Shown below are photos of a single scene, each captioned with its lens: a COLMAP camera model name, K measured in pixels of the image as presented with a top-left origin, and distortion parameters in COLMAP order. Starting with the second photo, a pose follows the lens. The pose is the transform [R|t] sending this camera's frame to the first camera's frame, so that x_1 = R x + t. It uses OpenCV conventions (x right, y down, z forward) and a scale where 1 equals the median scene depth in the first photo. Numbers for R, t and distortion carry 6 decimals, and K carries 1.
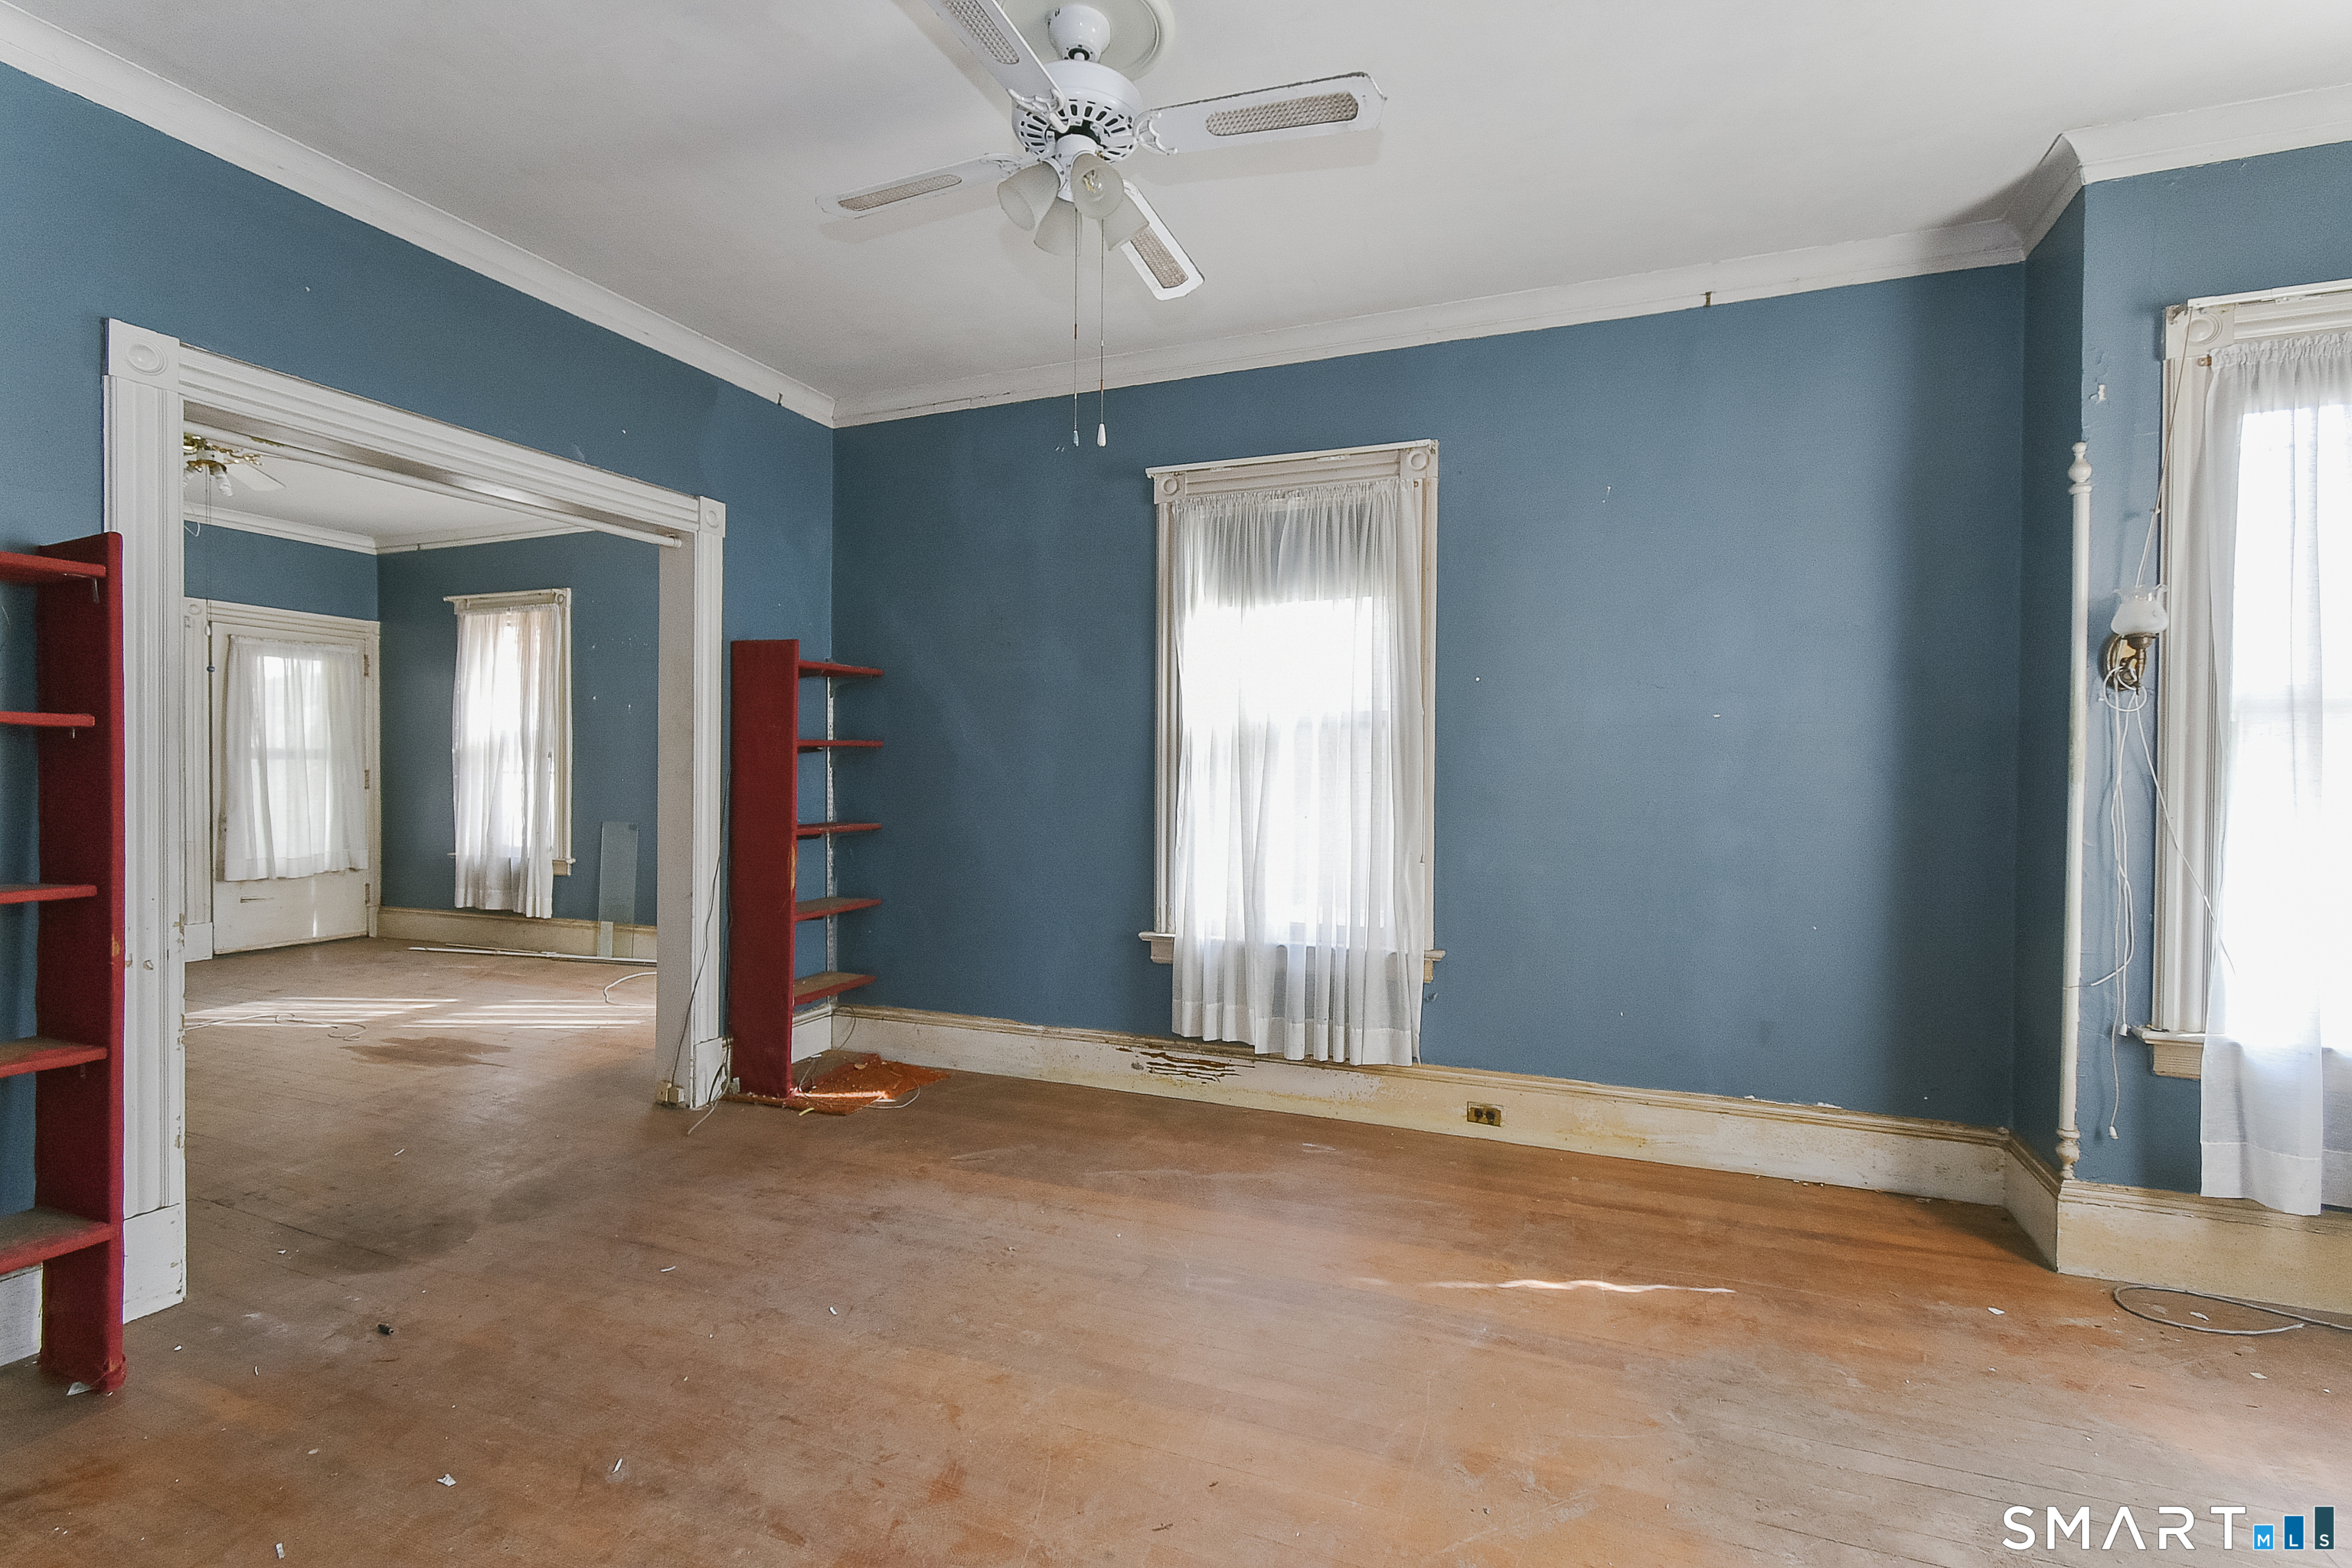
lens RADIAL K [[1054.1, 0, 1176.6], [0, 1054.1, 783.2], [0, 0, 1]] dist [0.004539, -0.000355]
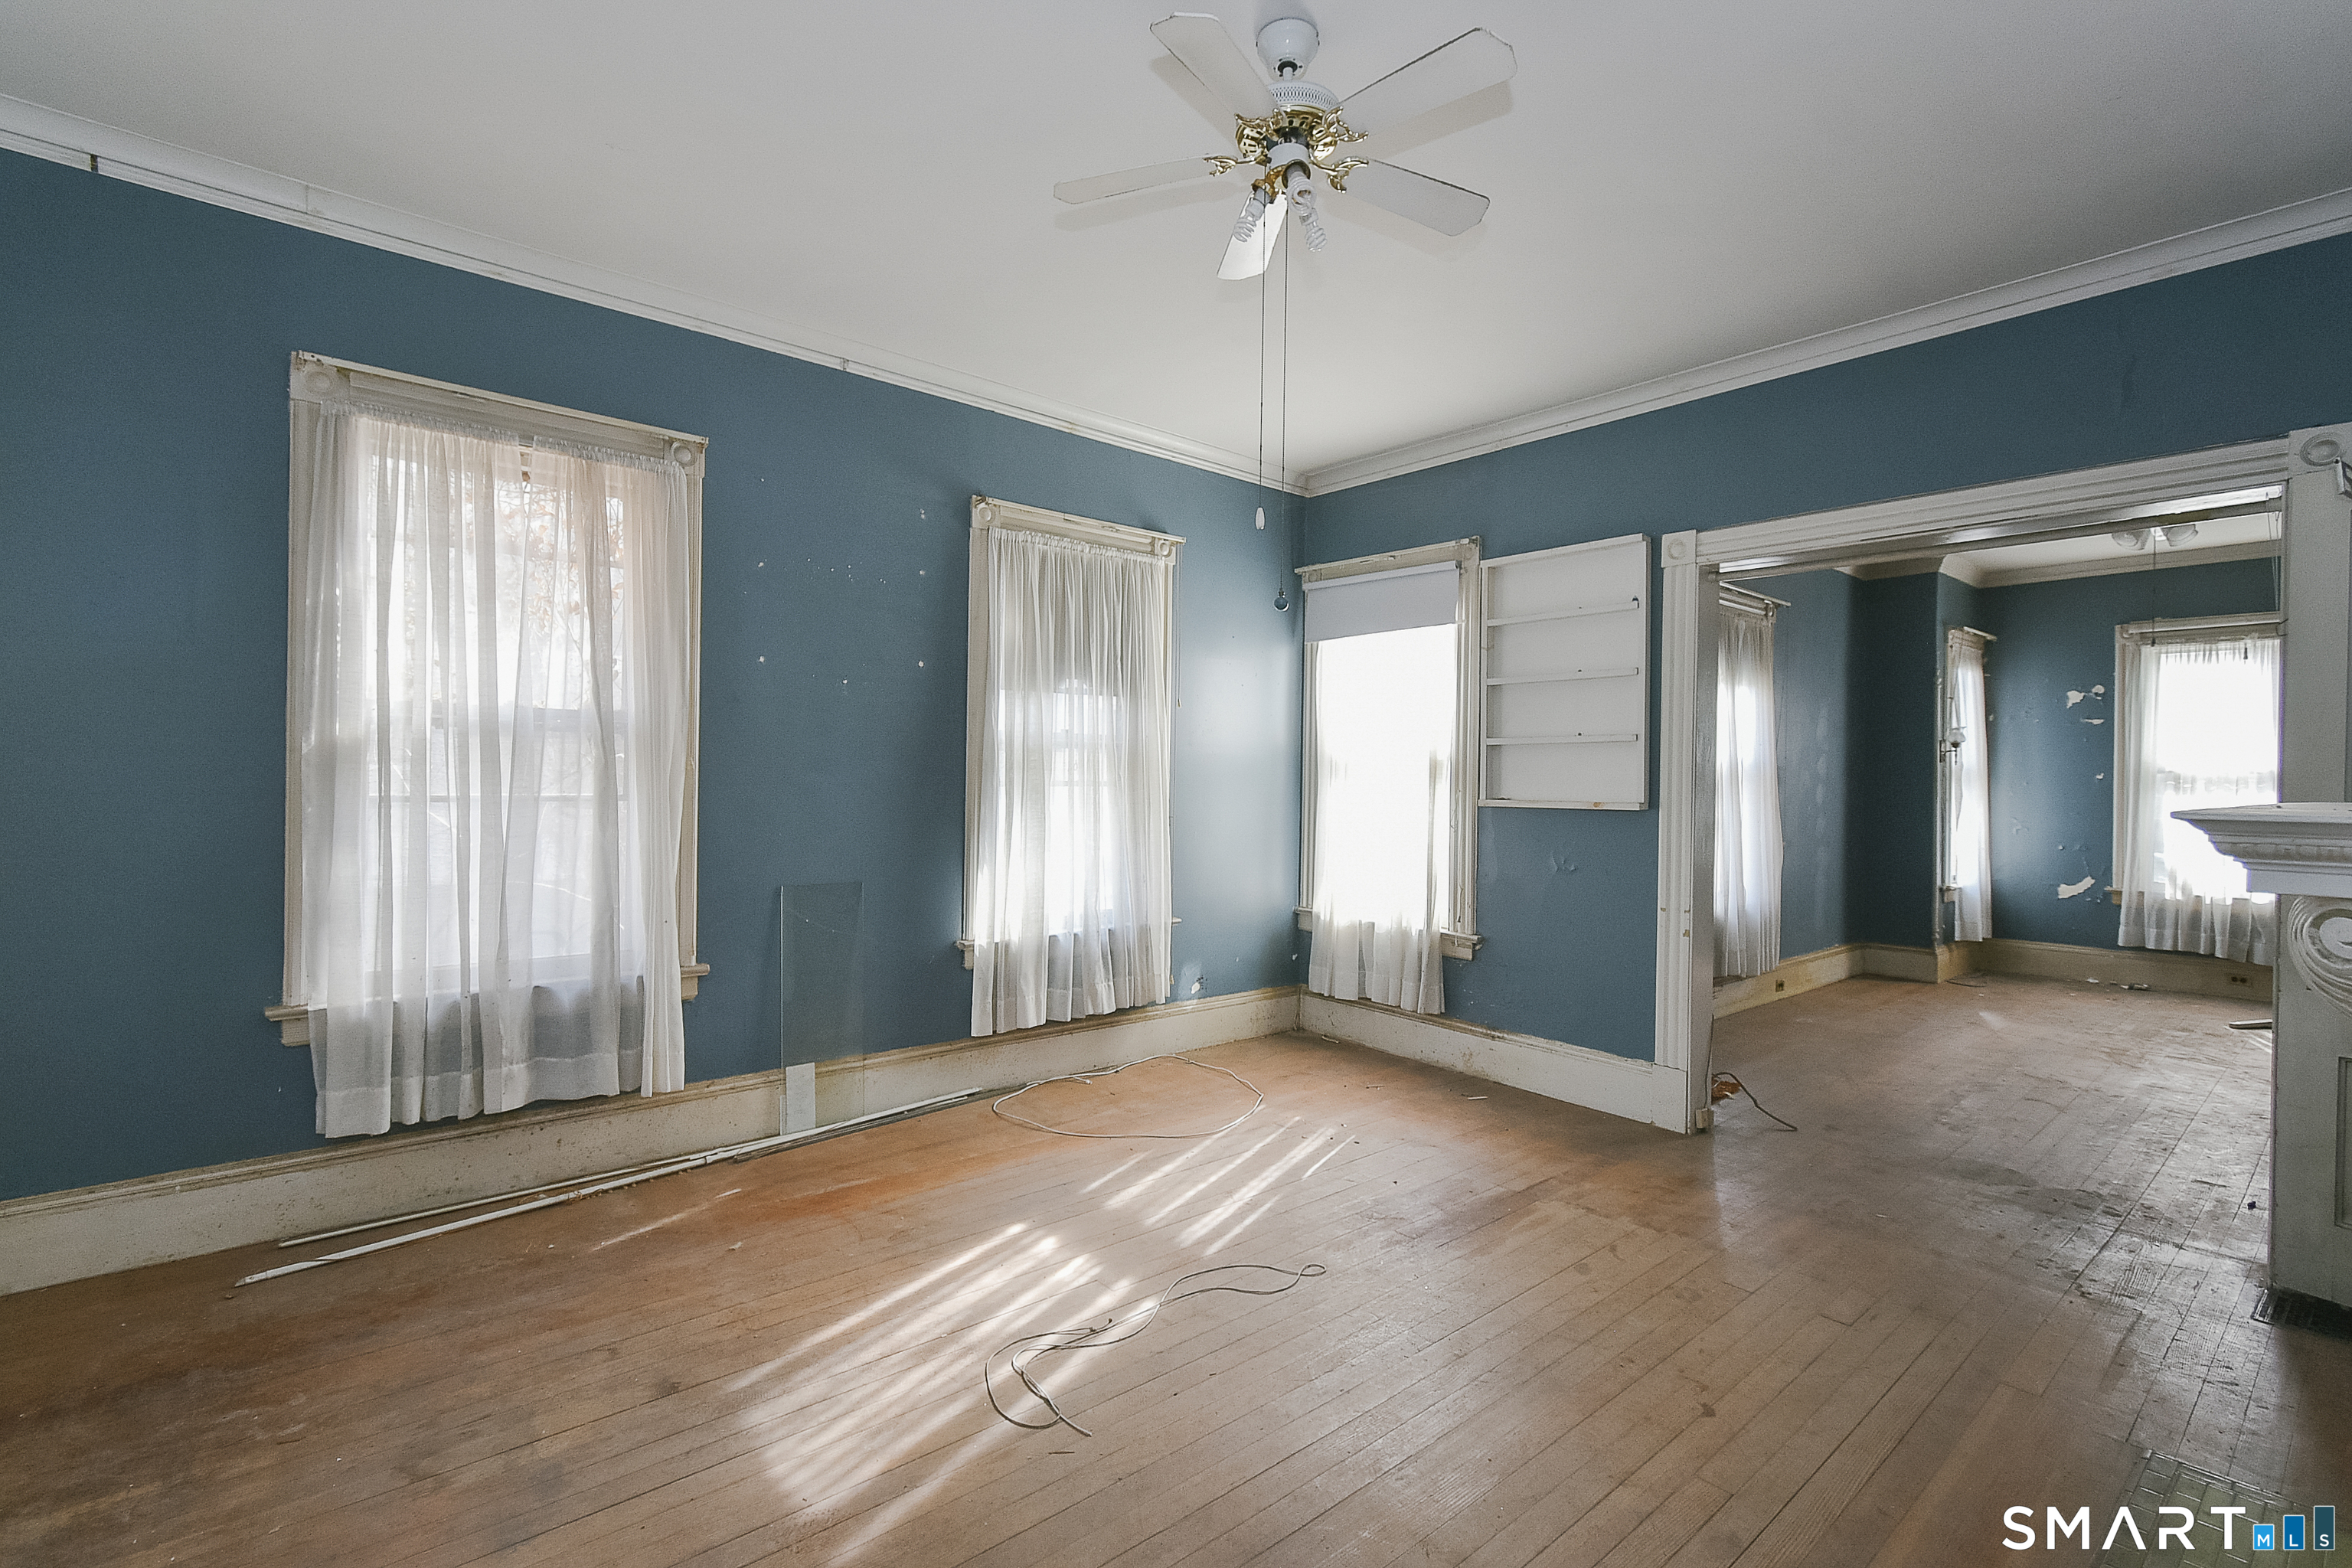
lens RADIAL K [[999.5, 0, 1102.3], [0, 999.5, 780.5], [0, 0, 1]] dist [-0.000956, -0.000213]
pose [[0.521909, -0.000281, 0.853001, -1.510067], [0.001316, 0.999999, -0.000475, -0.030357], [-0.853000, 0.001371, 0.521909, 0.979533]]
